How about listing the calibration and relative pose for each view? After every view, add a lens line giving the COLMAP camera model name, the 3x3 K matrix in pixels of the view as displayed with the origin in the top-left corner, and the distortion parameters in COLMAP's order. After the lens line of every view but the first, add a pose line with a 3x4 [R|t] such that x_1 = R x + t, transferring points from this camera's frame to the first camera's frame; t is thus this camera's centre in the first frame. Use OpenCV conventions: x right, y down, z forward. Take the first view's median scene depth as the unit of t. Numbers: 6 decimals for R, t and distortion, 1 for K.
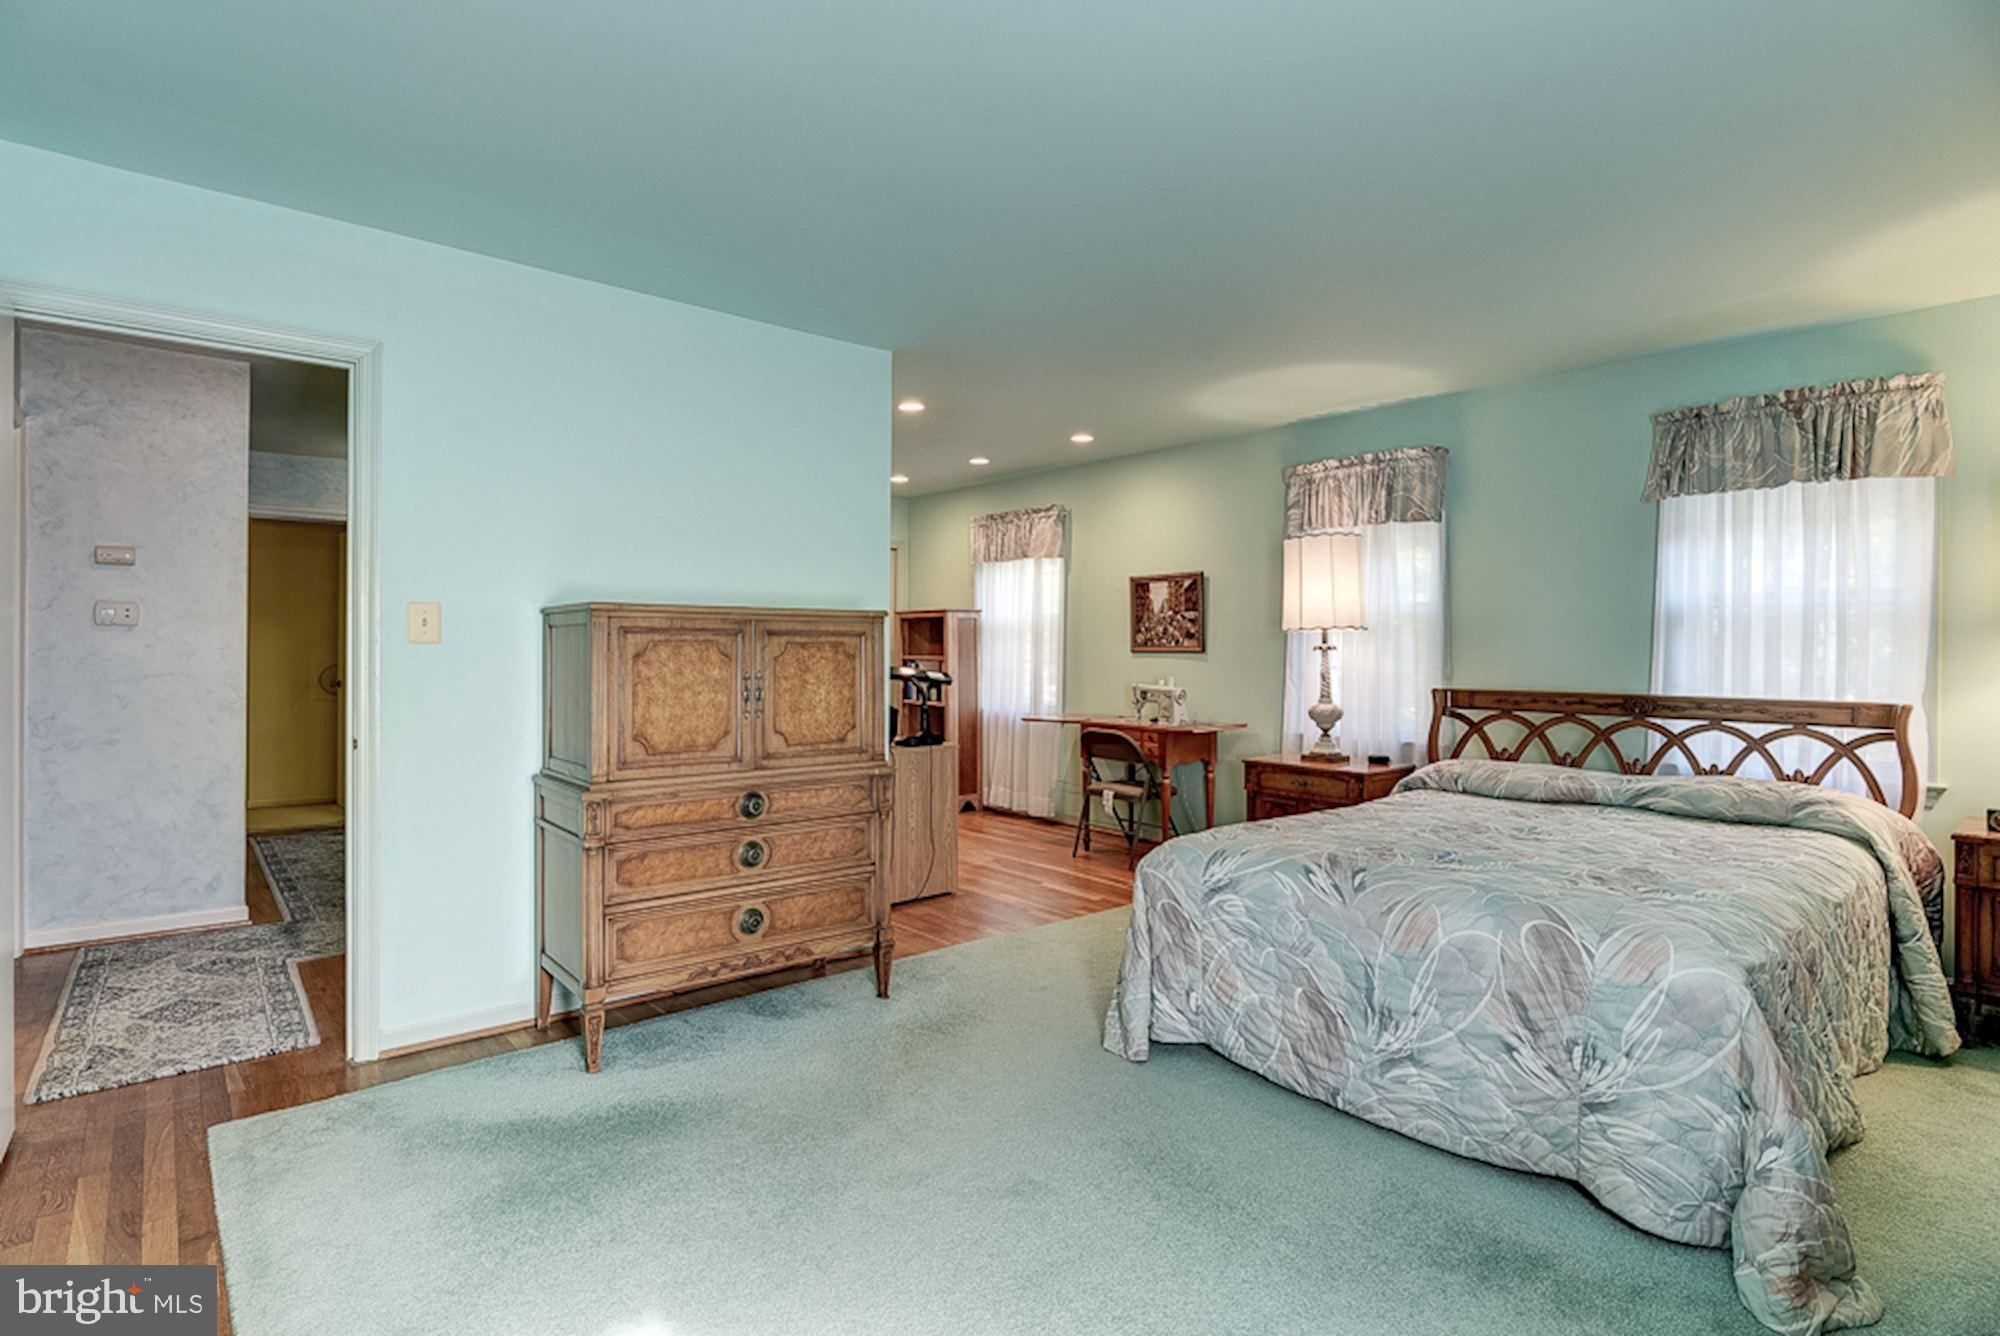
lens RADIAL K [[993.4, 0, 991.1], [0, 993.4, 656.1], [0, 0, 1]] dist [-0.002605, -0.000595]
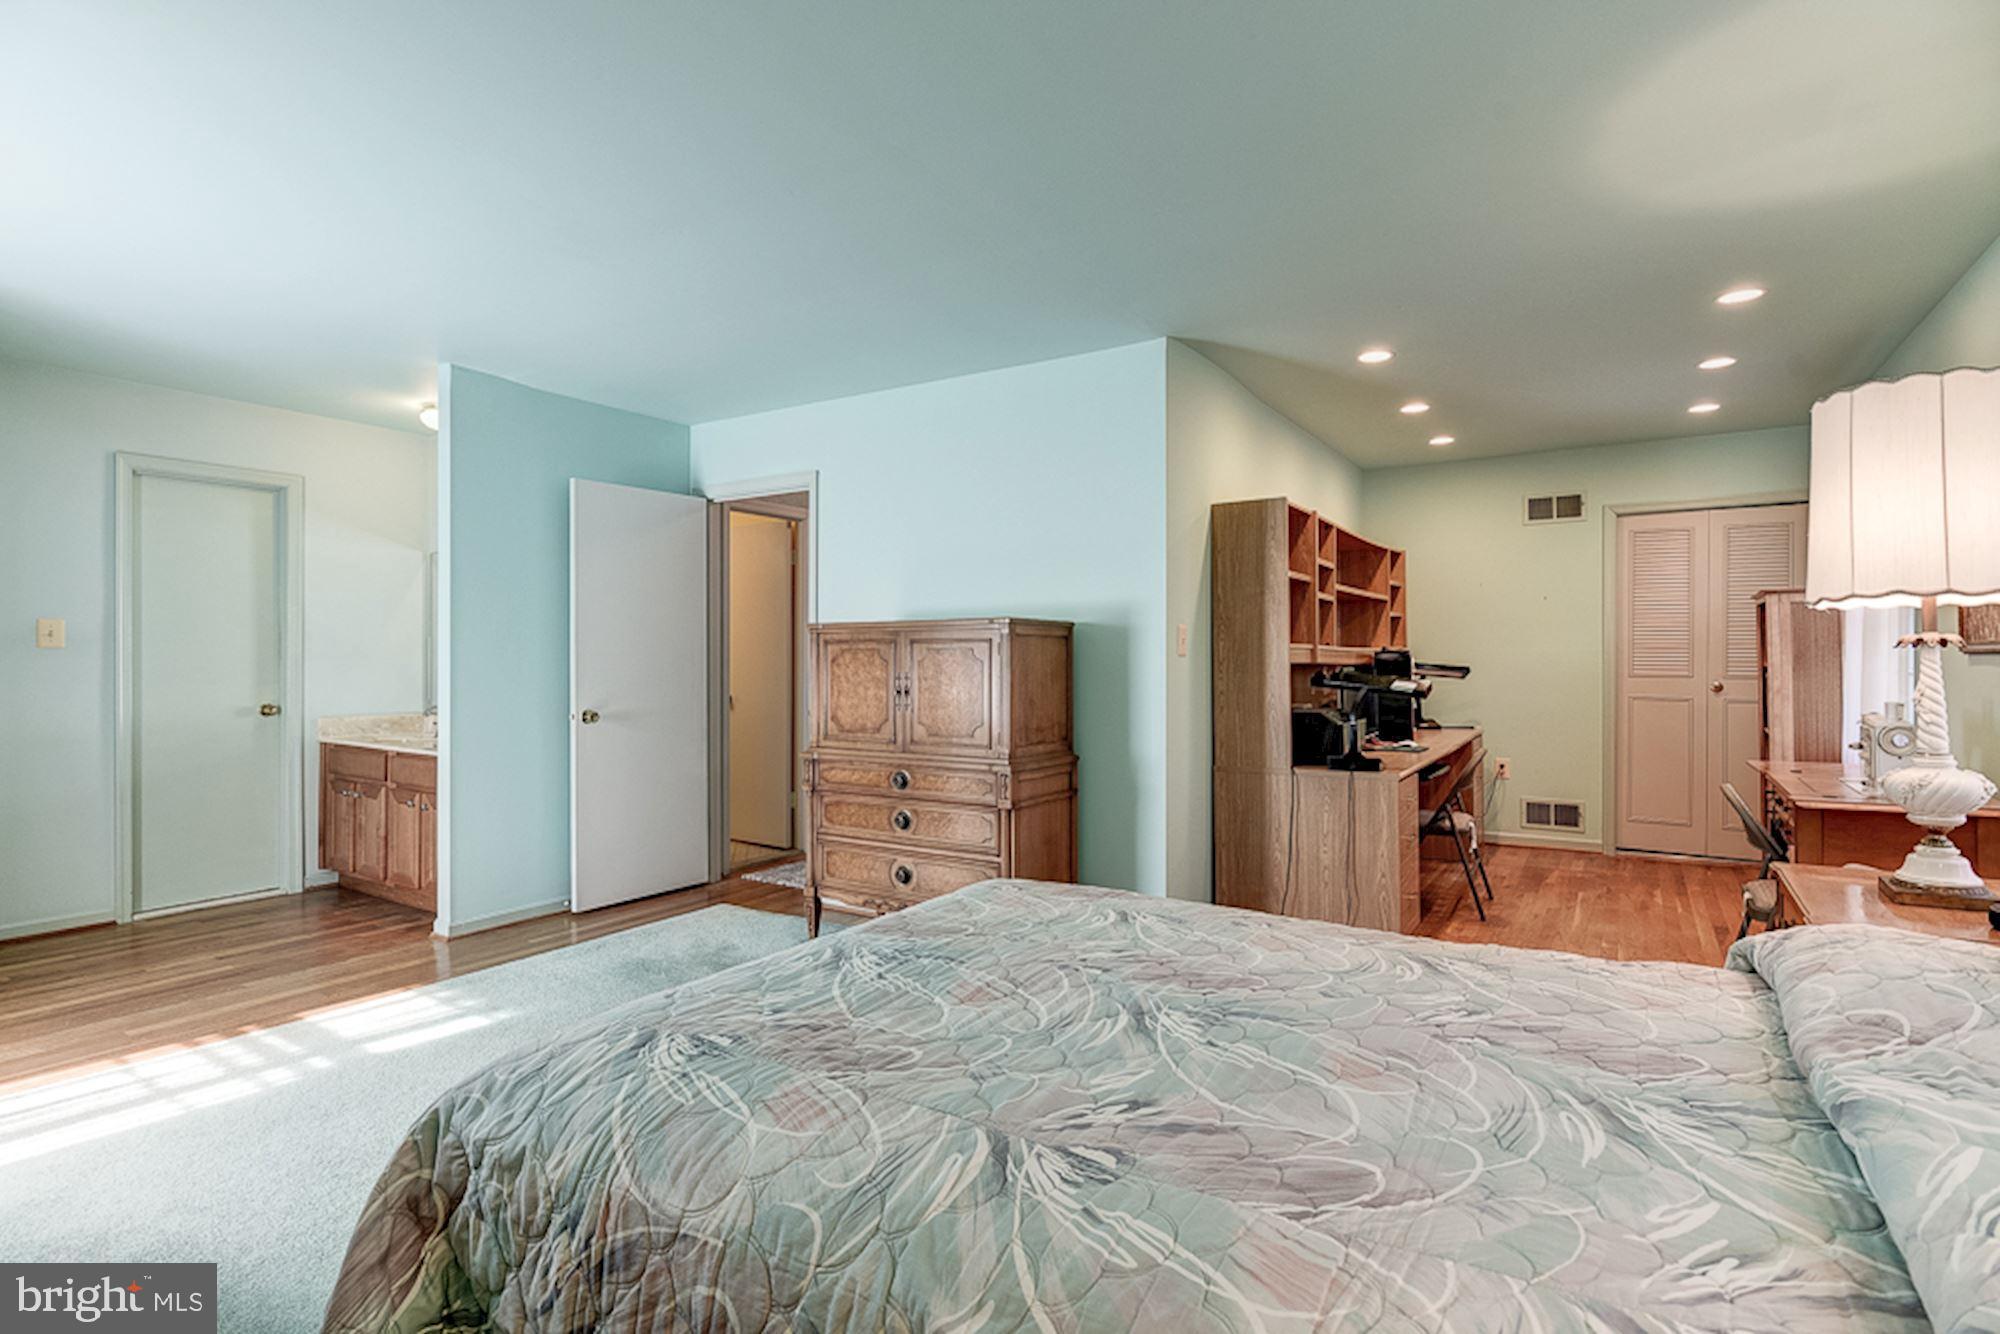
lens RADIAL K [[993.4, 0, 991.1], [0, 993.4, 655.1], [0, 0, 1]] dist [-0.002605, -0.000595]
pose [[0.304532, -0.007698, -0.952471, 1.004249], [-0.001932, 0.999960, -0.008699, 0.004080], [0.952500, 0.004489, 0.304505, 0.745519]]
